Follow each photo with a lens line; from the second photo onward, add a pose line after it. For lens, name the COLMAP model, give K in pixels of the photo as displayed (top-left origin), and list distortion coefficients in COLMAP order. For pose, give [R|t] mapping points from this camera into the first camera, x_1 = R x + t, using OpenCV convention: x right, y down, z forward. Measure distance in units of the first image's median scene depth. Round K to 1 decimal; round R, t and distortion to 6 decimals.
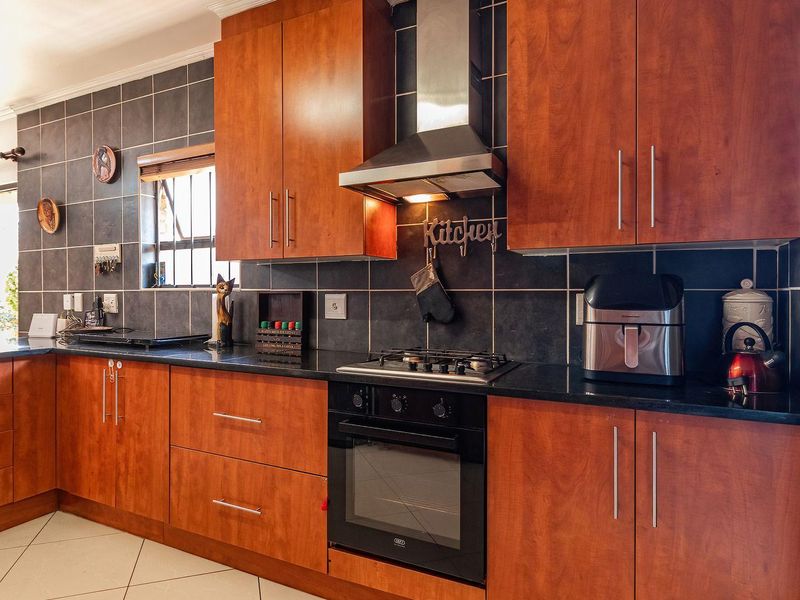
lens RADIAL K [[495.0, 0, 393.7], [0, 495.0, 294.5], [0, 0, 1]] dist [-0.000089, 0.001565]
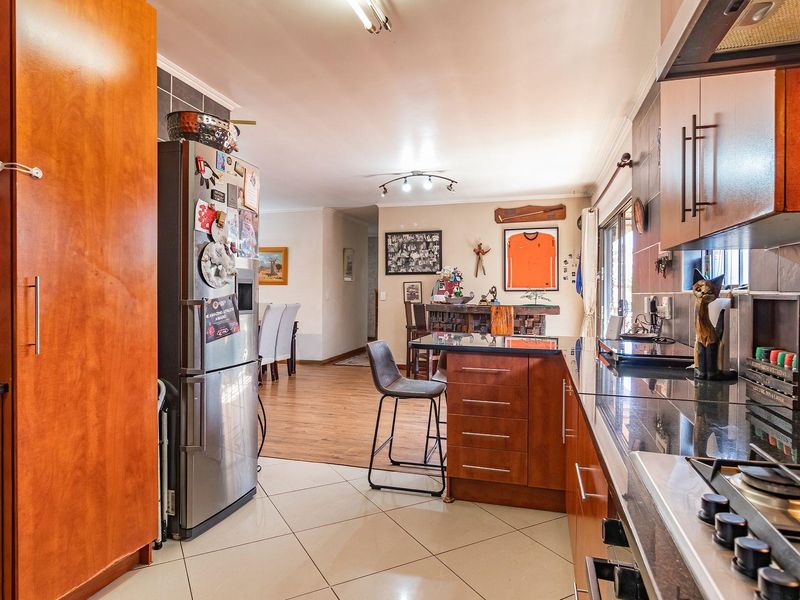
lens RADIAL K [[495.0, 0, 393.7], [0, 495.0, 294.5], [0, 0, 1]] dist [-0.000089, 0.001565]
pose [[0.178911, 0.006990, -0.983841, 0.263335], [-0.007642, 0.999954, 0.005715, -0.008887], [0.983836, 0.006496, 0.178956, 0.526478]]
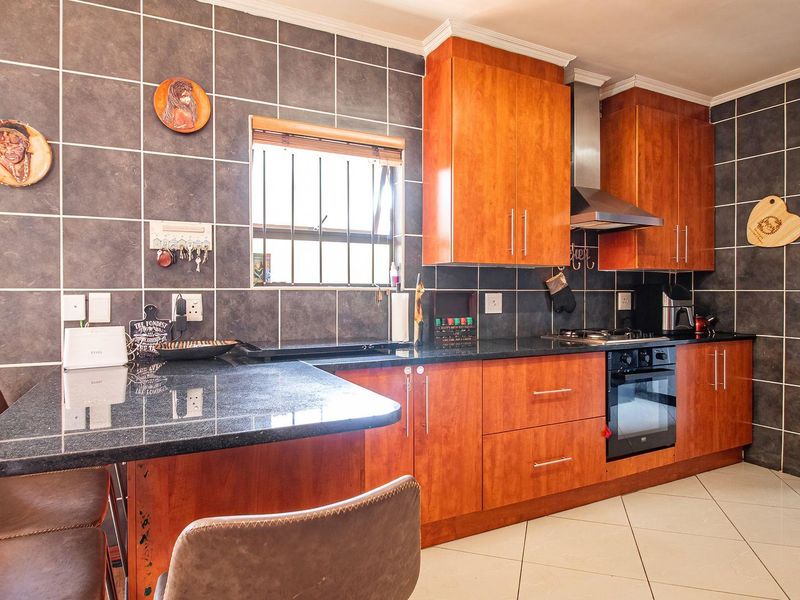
lens RADIAL K [[498.4, 0, 389.6], [0, 498.4, 294.7], [0, 0, 1]] dist [-0.001043, -0.002926]
pose [[0.591348, -0.003040, 0.806410, -1.345053], [0.003325, 0.999994, 0.001331, -0.000244], [-0.806409, 0.001895, 0.591355, 0.496086]]
